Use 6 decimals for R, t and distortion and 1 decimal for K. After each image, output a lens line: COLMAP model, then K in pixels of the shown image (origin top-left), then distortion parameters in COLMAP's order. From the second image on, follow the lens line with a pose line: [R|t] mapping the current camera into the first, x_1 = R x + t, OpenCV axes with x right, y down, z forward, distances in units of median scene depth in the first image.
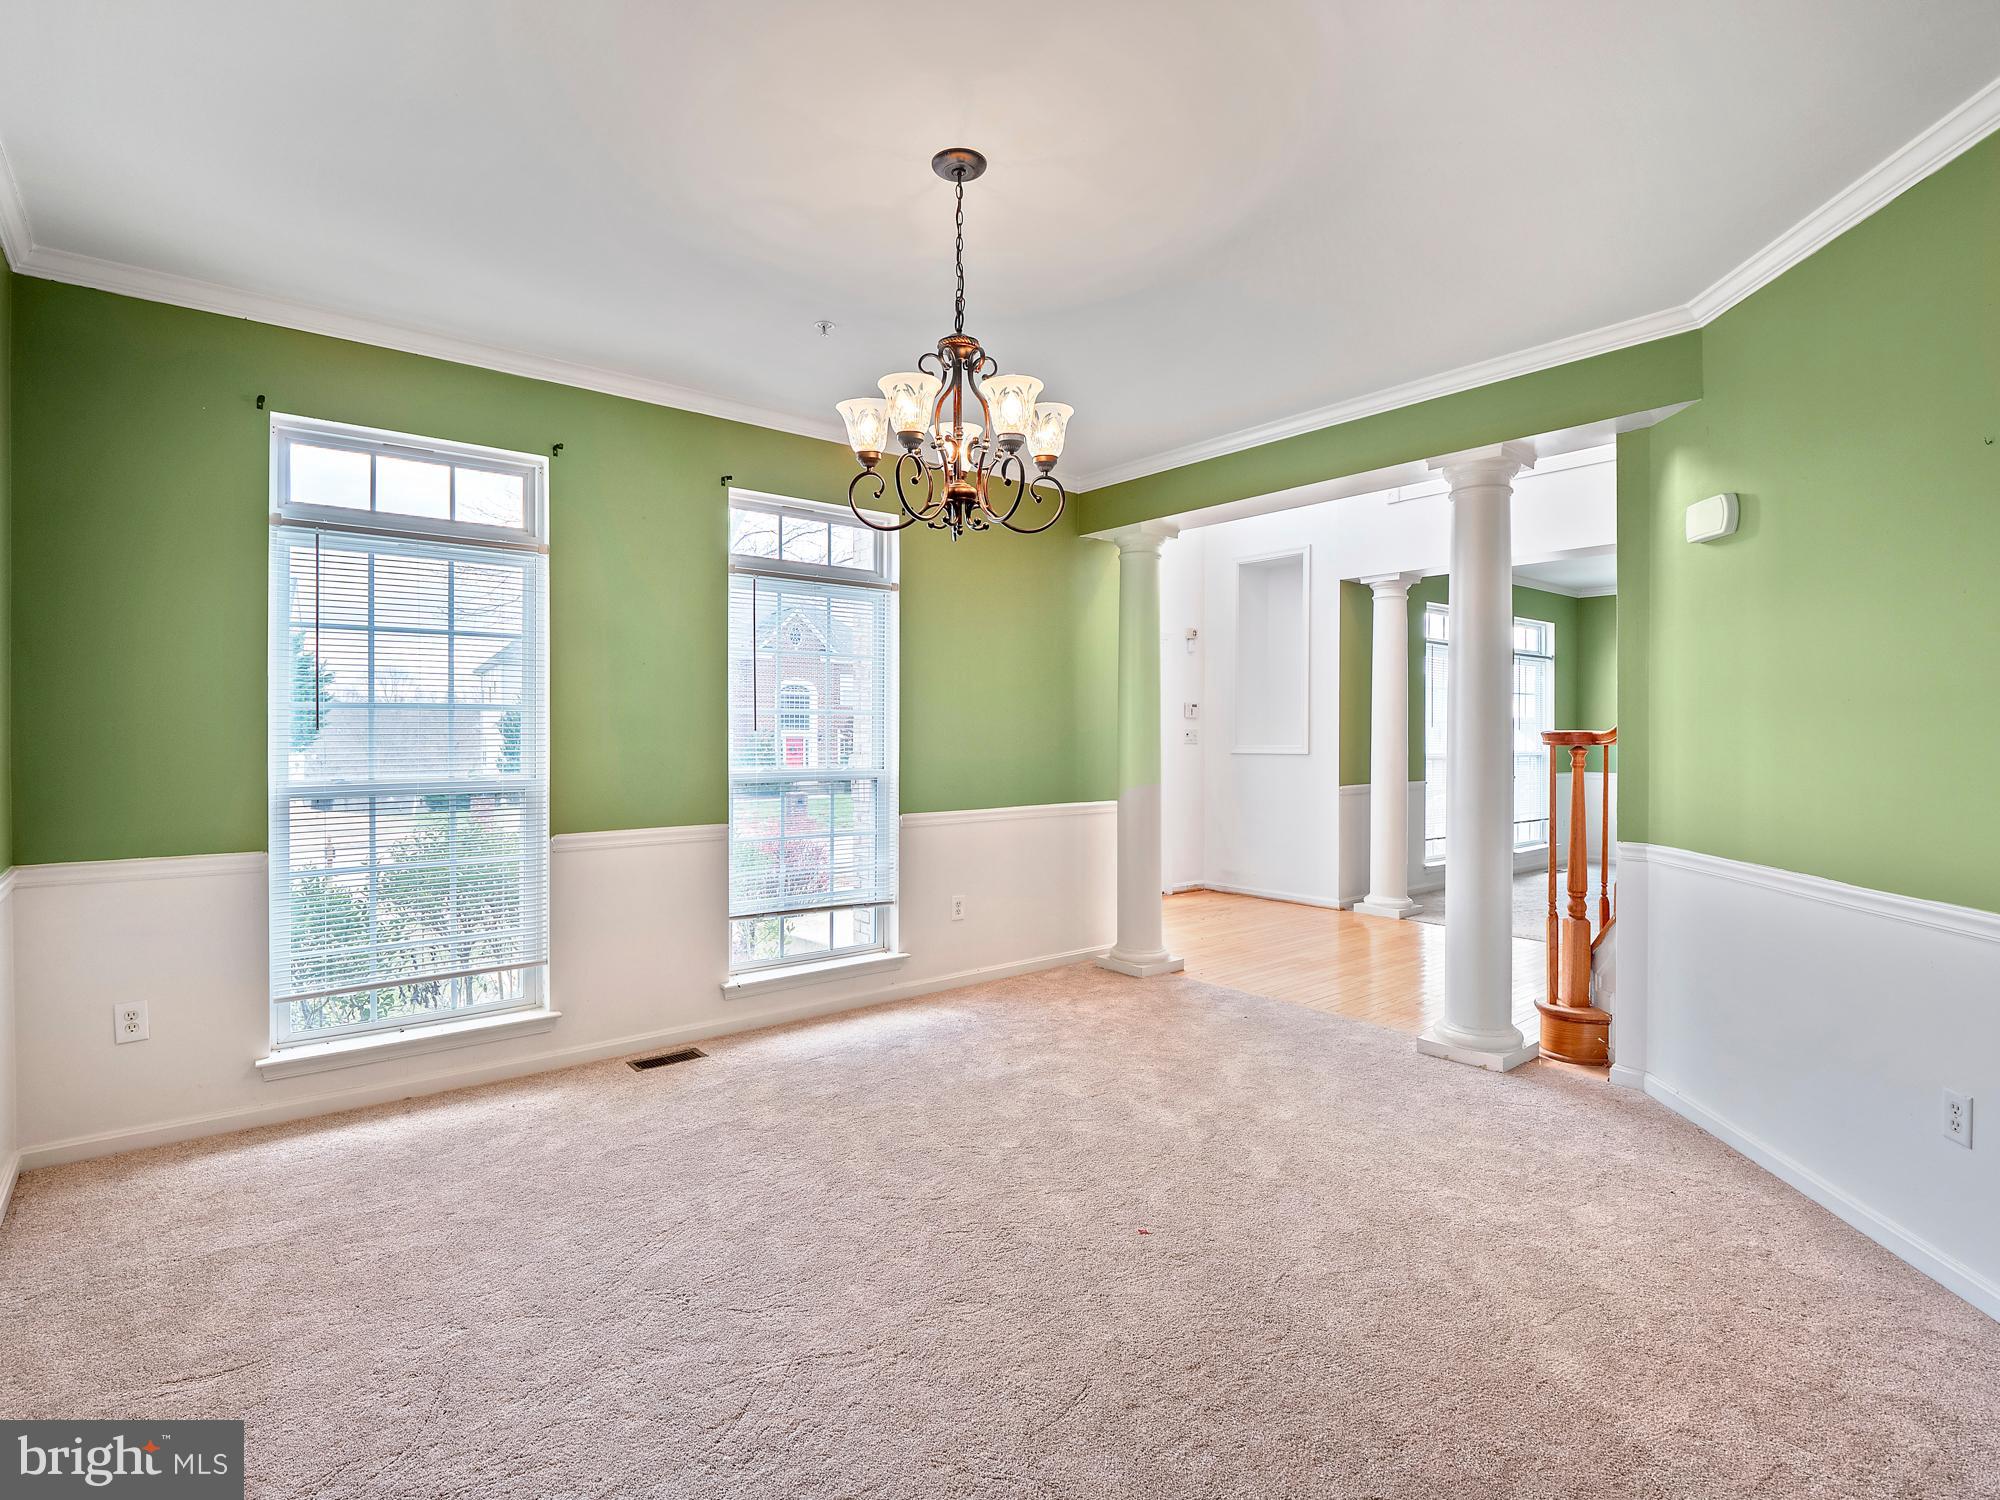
lens RADIAL K [[977.0, 0, 1003.3], [0, 977.0, 725.4], [0, 0, 1]] dist [-0.000121, -0.010304]
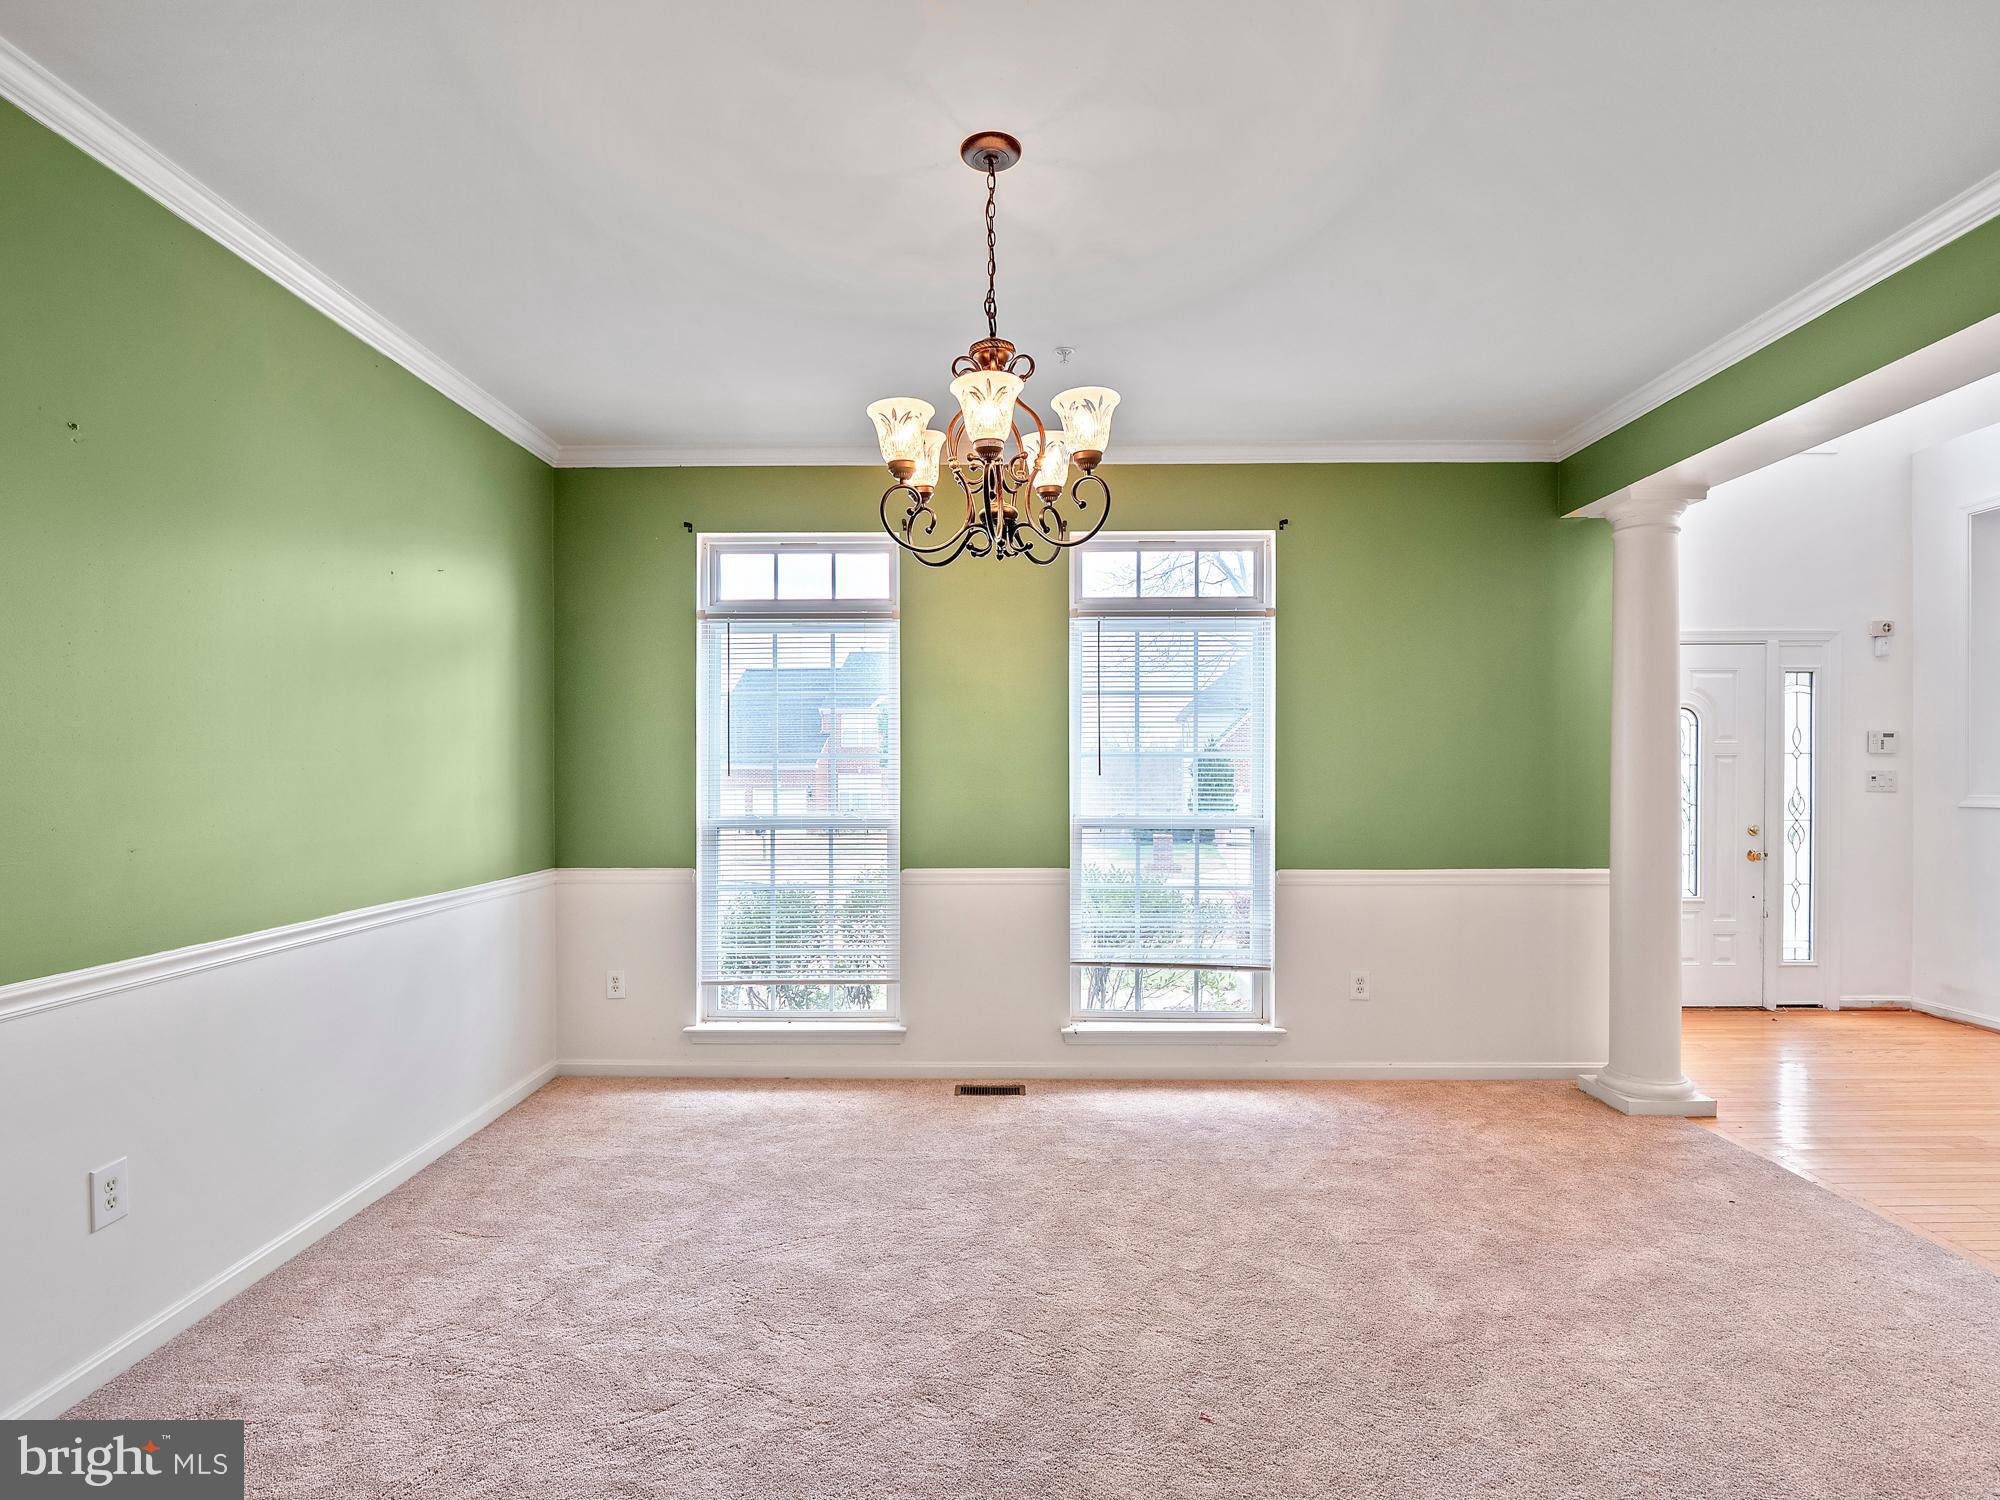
lens RADIAL K [[994.5, 0, 985.3], [0, 994.5, 762.0], [0, 0, 1]] dist [0.000031, -0.011839]
pose [[0.769808, -0.011607, -0.638170, 0.312446], [0.006633, 0.999926, -0.010186, 0.001832], [0.638241, 0.003609, 0.769828, 0.166809]]
